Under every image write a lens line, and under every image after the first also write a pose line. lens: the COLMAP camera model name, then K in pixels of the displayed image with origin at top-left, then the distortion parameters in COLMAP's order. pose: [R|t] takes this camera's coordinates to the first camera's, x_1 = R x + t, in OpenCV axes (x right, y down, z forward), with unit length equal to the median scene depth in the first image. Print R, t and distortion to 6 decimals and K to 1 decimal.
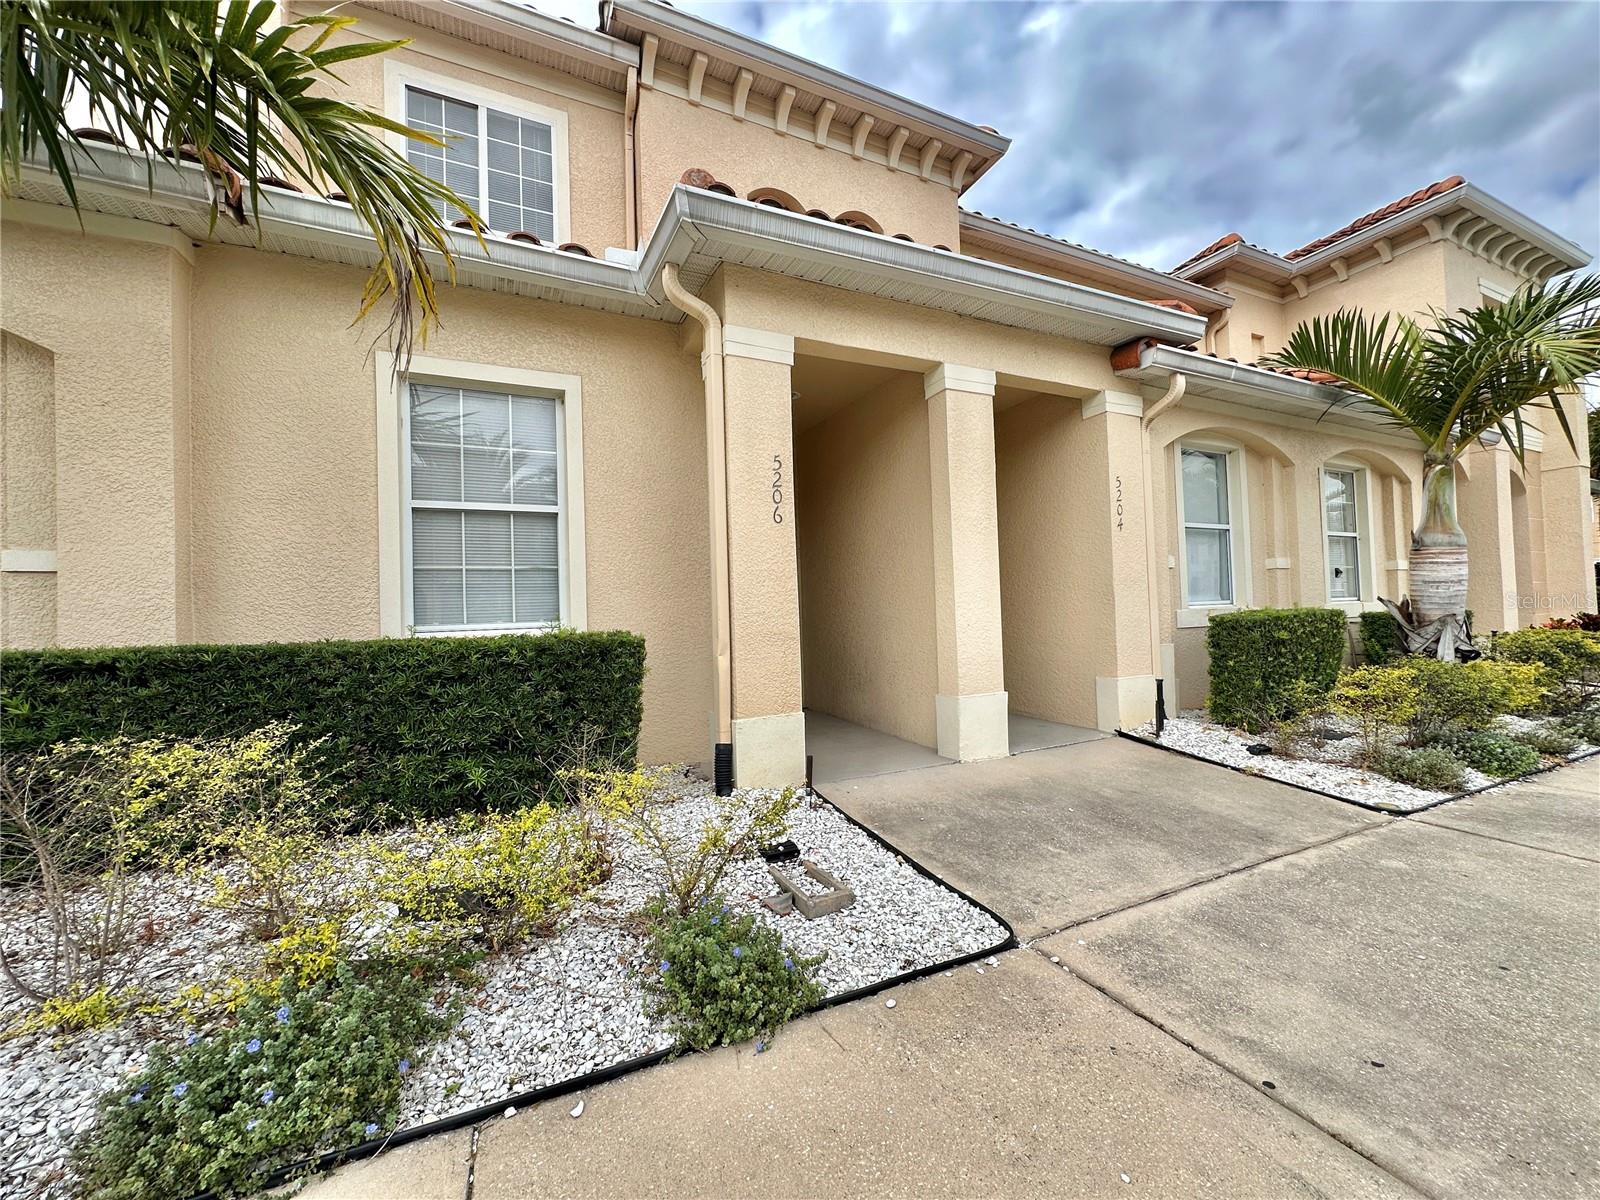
lens RADIAL K [[640.2, 0, 799.0], [0, 640.2, 597.3], [0, 0, 1]] dist [-0.002520, 0.000141]
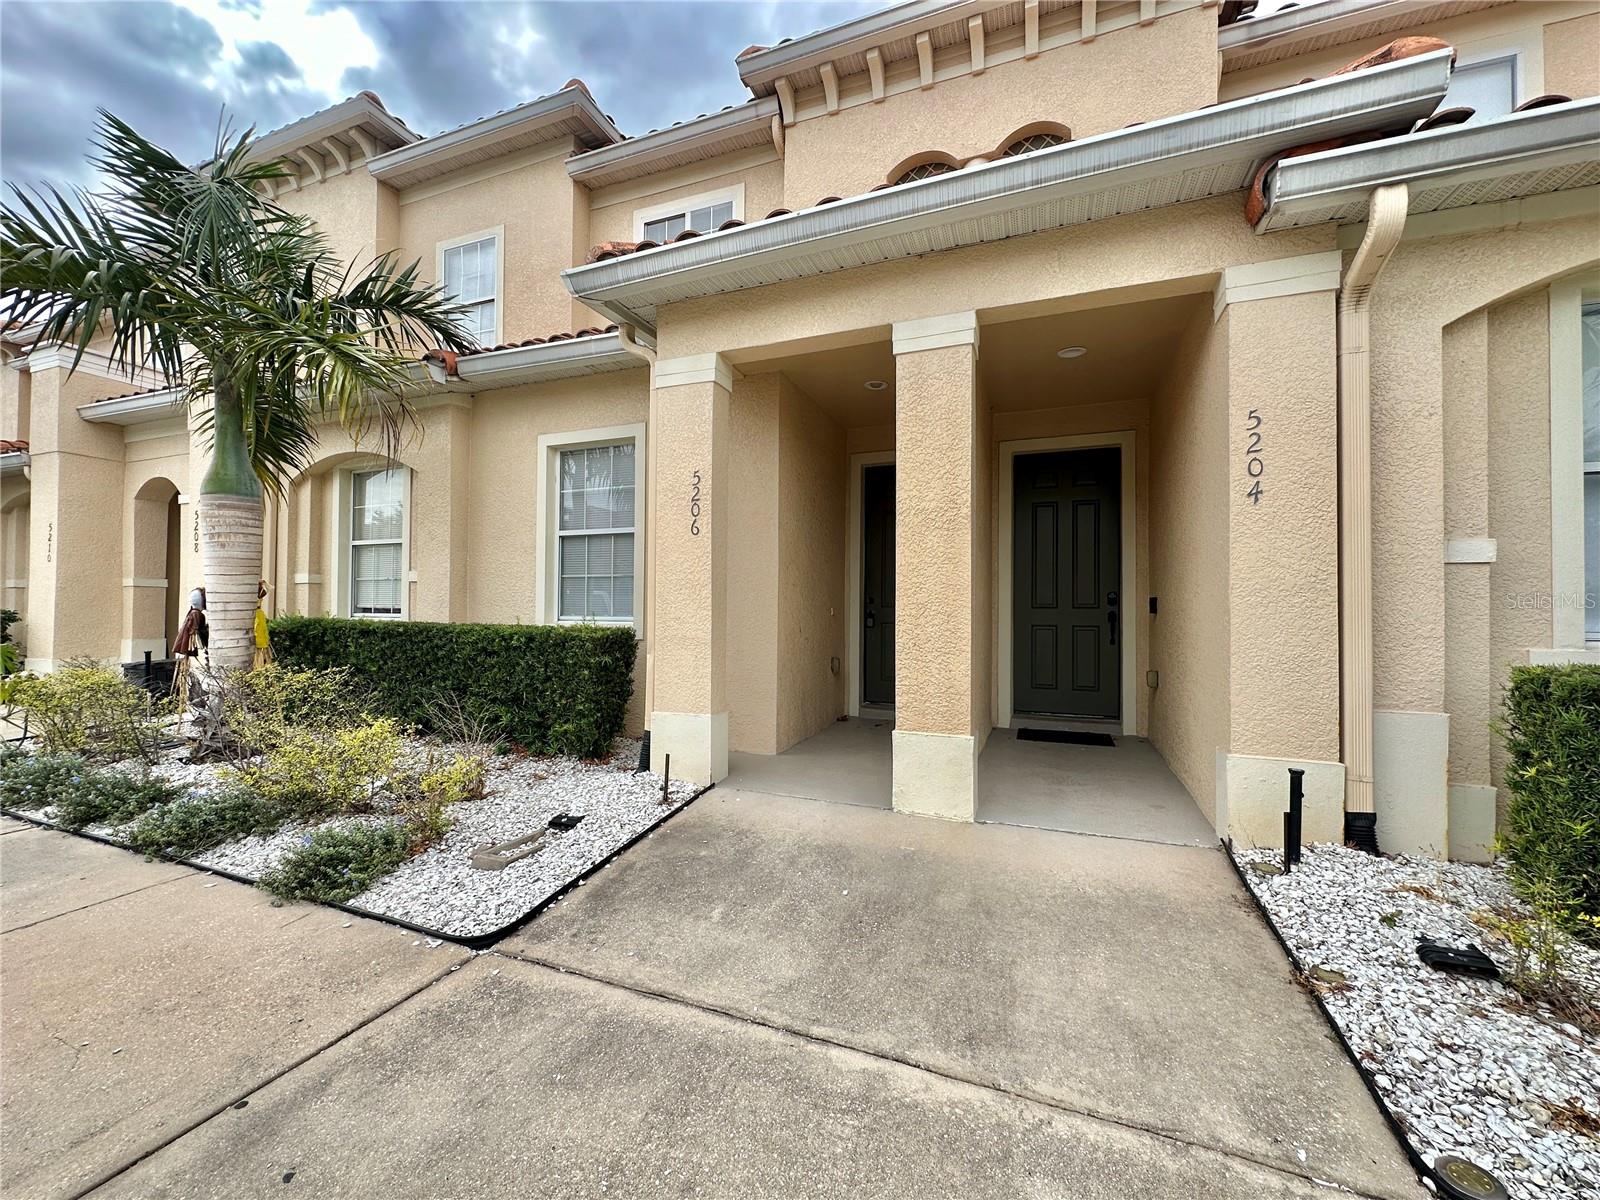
lens RADIAL K [[640.2, 0, 799.6], [0, 640.2, 598.4], [0, 0, 1]] dist [-0.002520, 0.000141]
pose [[0.679169, 0.023838, -0.733595, 0.992843], [-0.009004, 0.999668, 0.024148, -0.042934], [0.733927, -0.009795, 0.679158, 0.460380]]
